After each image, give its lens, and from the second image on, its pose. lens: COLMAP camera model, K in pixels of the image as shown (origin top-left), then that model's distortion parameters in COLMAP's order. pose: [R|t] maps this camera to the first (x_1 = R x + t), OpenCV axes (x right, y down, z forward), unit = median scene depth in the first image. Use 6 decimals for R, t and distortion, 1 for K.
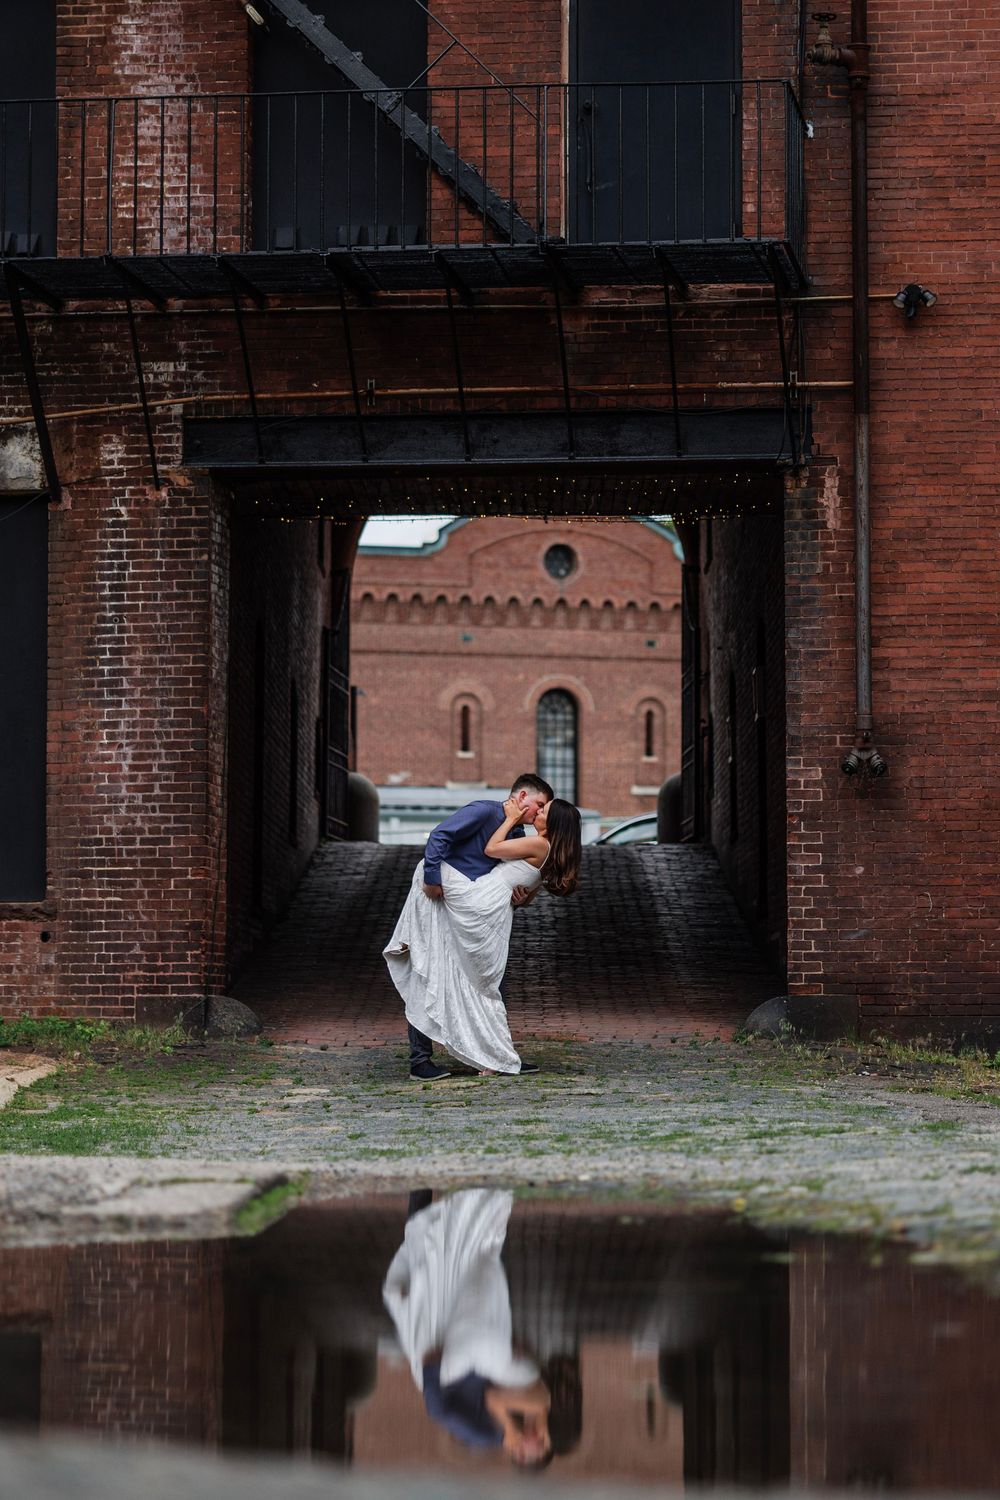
lens RADIAL K [[4066.6, 0, 500.0], [0, 4066.6, 750.0], [0, 0, 1]] dist [0.083339, -0.003456]
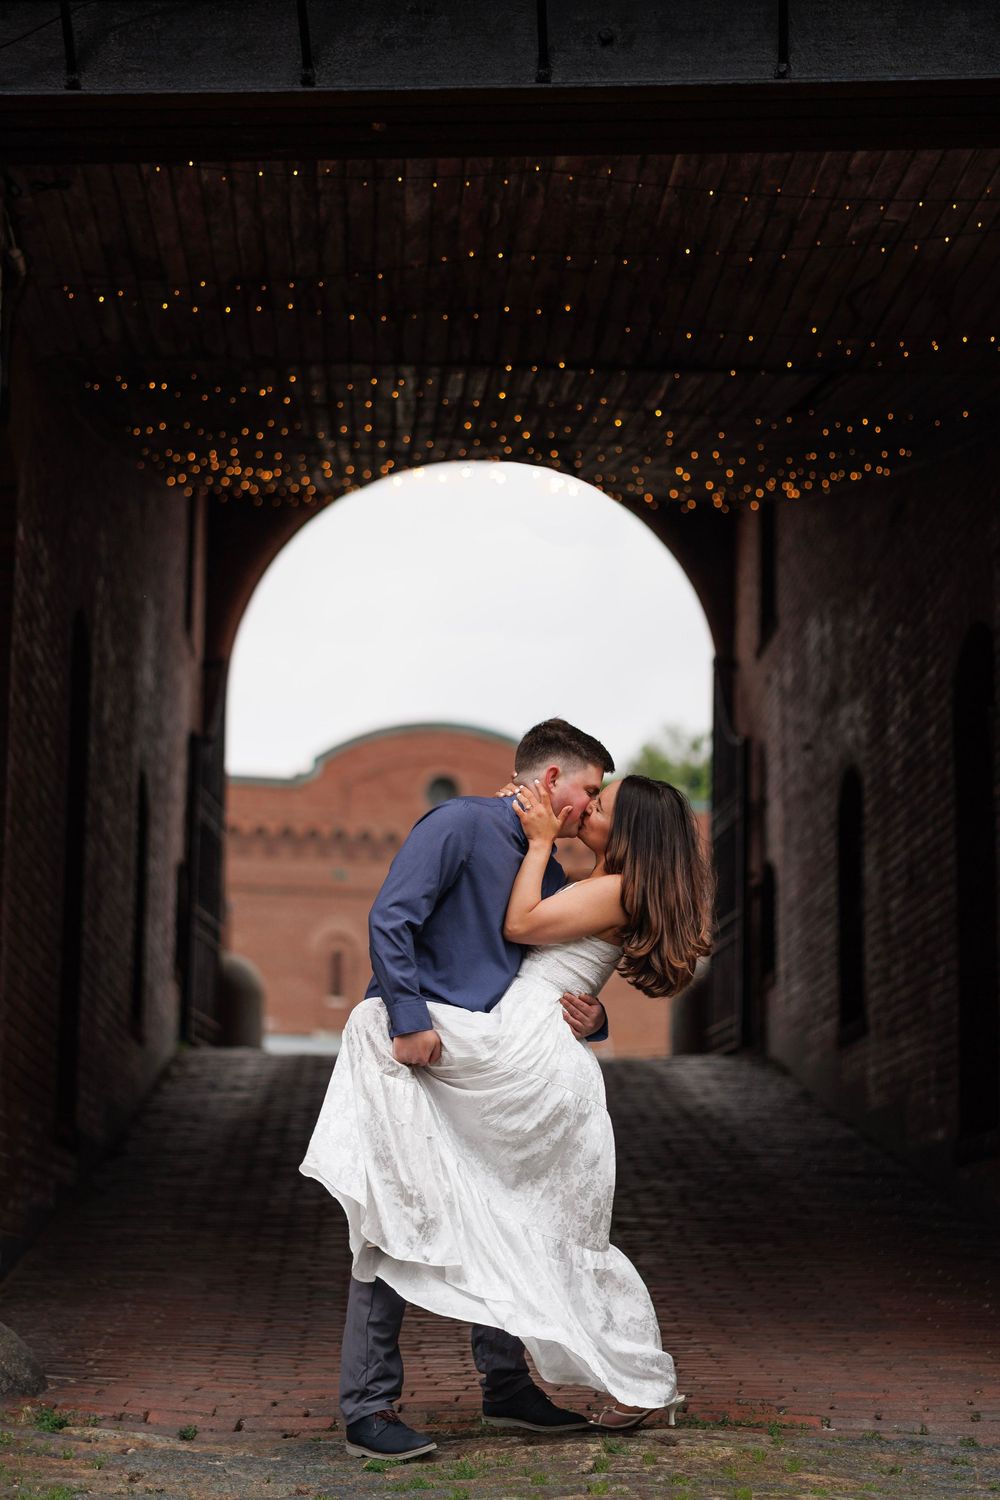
lens RADIAL K [[4328.0, 0, 434.6], [0, 4328.0, 704.0], [0, 0, 1]] dist [0.284231, -4.595197]
pose [[0.999806, 0.014068, 0.013797, -0.025609], [-0.013088, 0.997548, -0.068746, 0.029199], [-0.014730, 0.068552, 0.997539, 0.560284]]
